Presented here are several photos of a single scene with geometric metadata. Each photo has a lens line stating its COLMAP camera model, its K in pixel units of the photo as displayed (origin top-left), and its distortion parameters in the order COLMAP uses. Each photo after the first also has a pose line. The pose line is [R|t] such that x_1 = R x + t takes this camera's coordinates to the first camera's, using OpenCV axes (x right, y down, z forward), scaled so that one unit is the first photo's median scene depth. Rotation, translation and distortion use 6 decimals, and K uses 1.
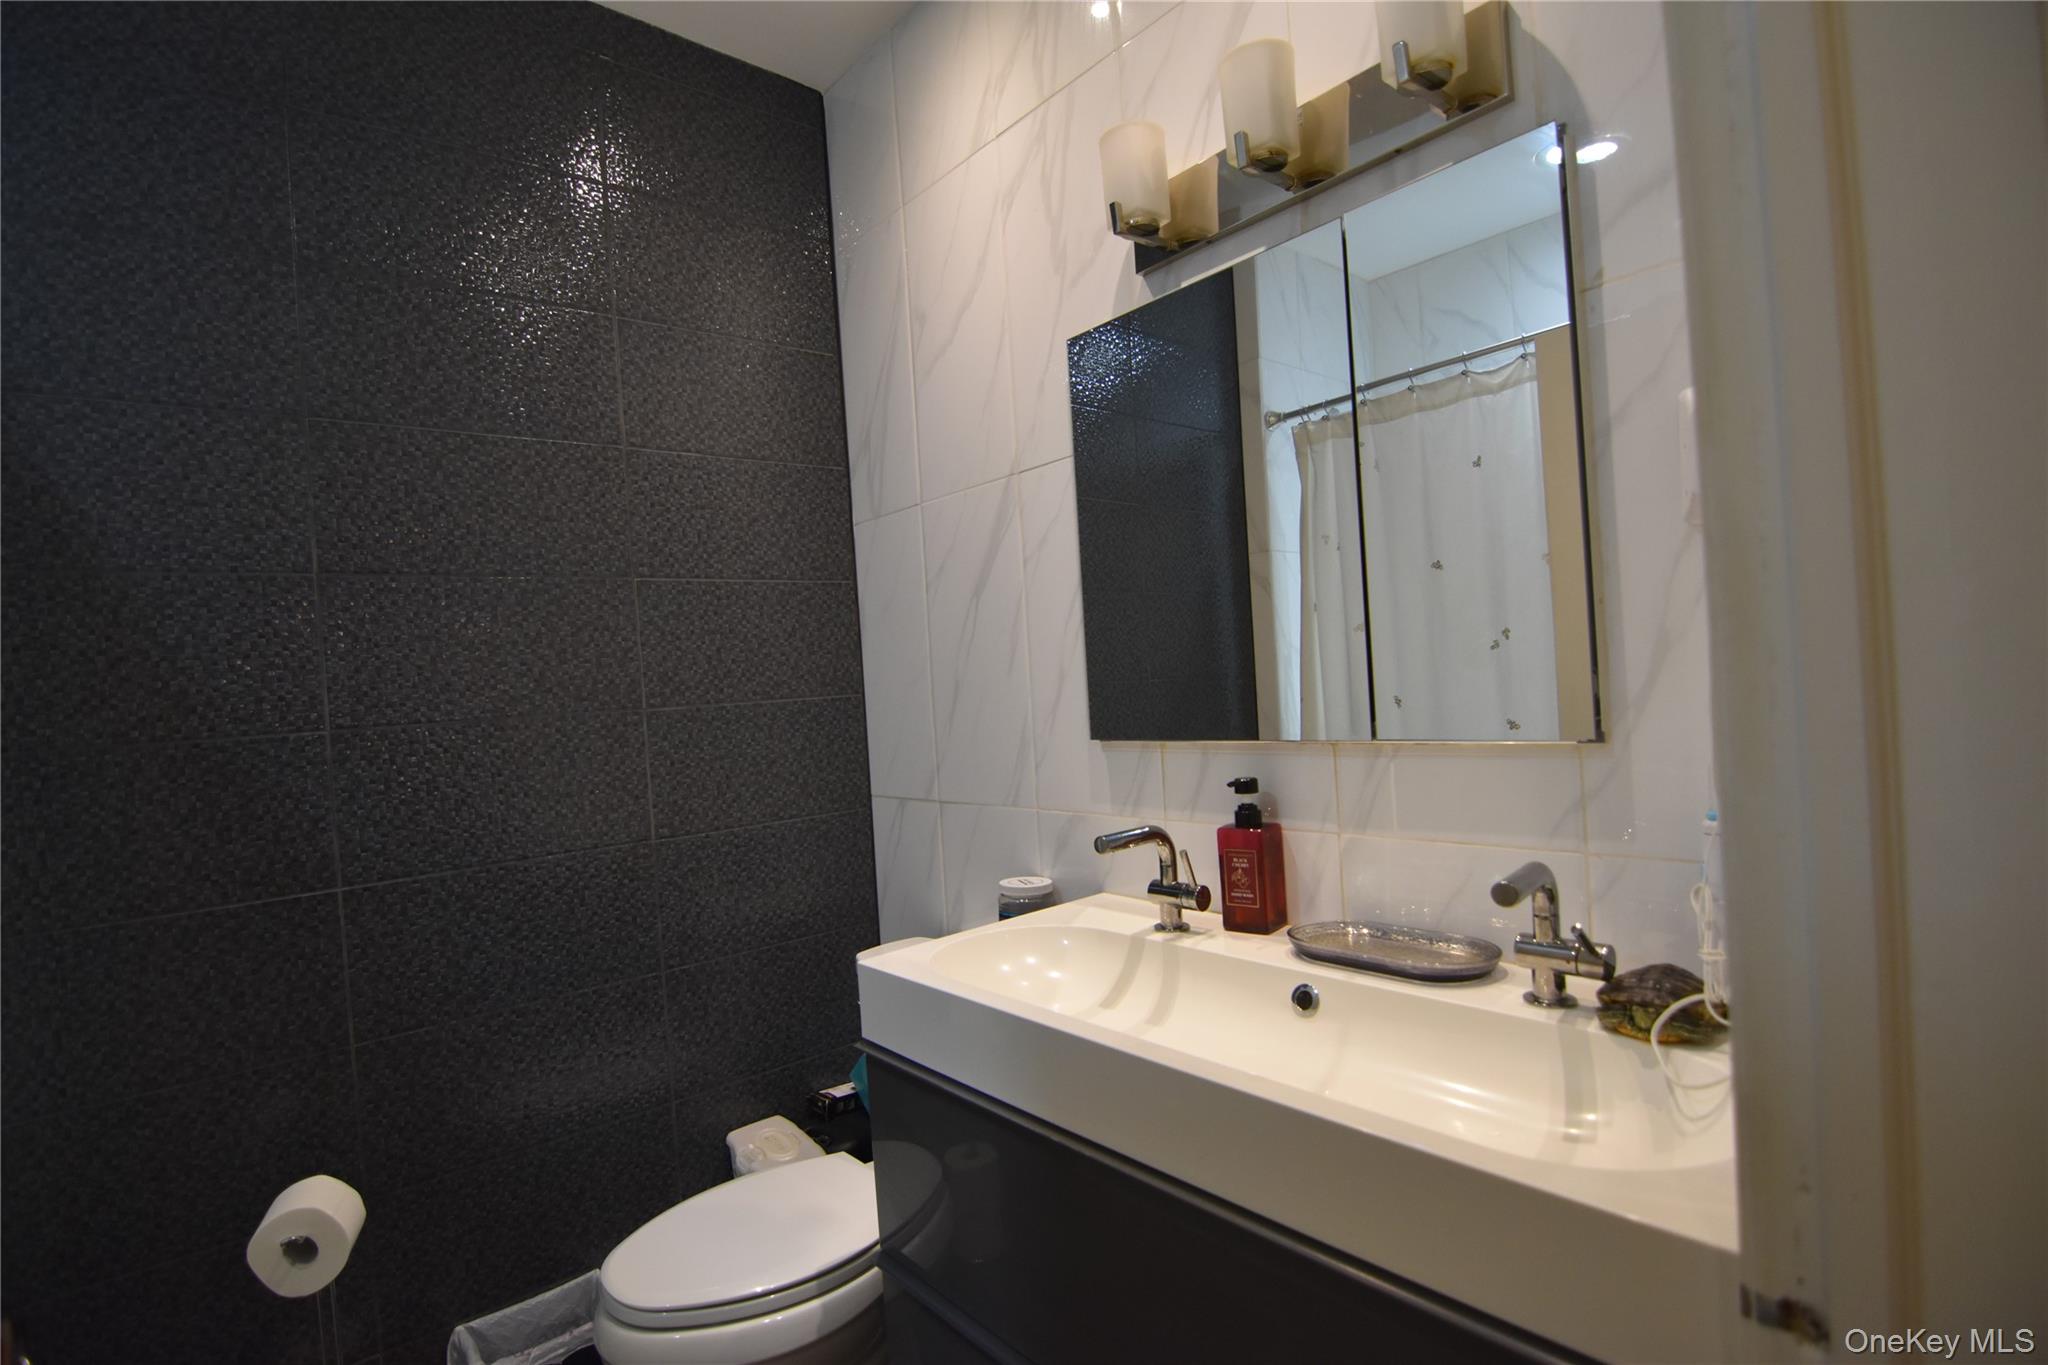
lens RADIAL K [[985.4, 0, 1020.7], [0, 985.4, 686.3], [0, 0, 1]] dist [-0.018726, -0.005409]
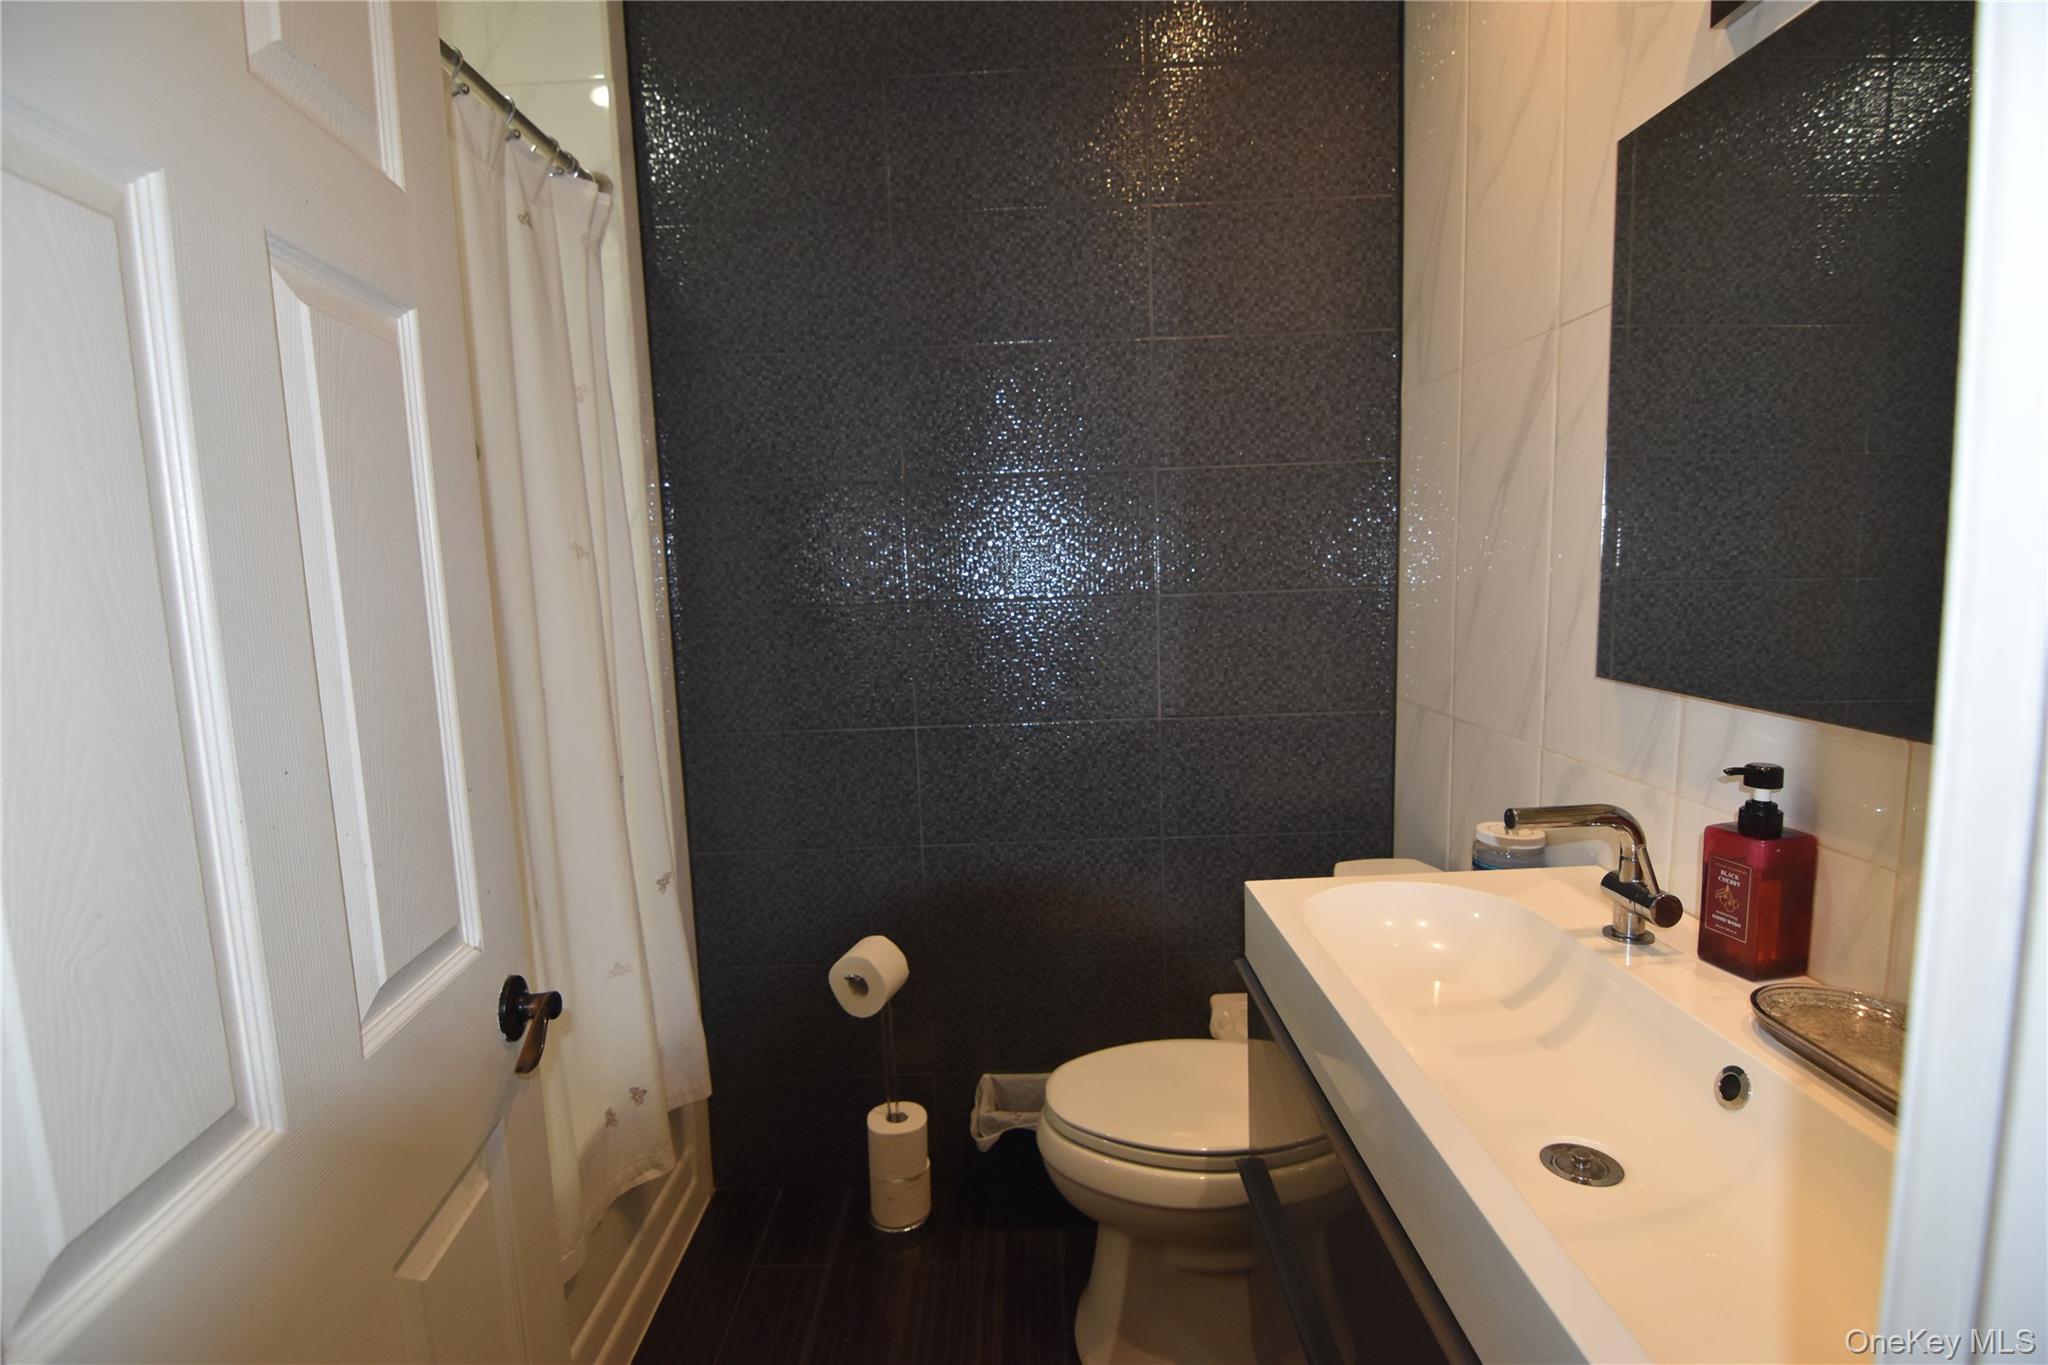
lens RADIAL K [[985.4, 0, 1017.7], [0, 985.4, 687.7], [0, 0, 1]] dist [-0.018726, -0.005409]
pose [[0.760541, 0.120424, -0.638024, 0.218816], [-0.017761, 0.986141, 0.164958, -0.057929], [0.649047, -0.114125, 0.752140, 0.107567]]
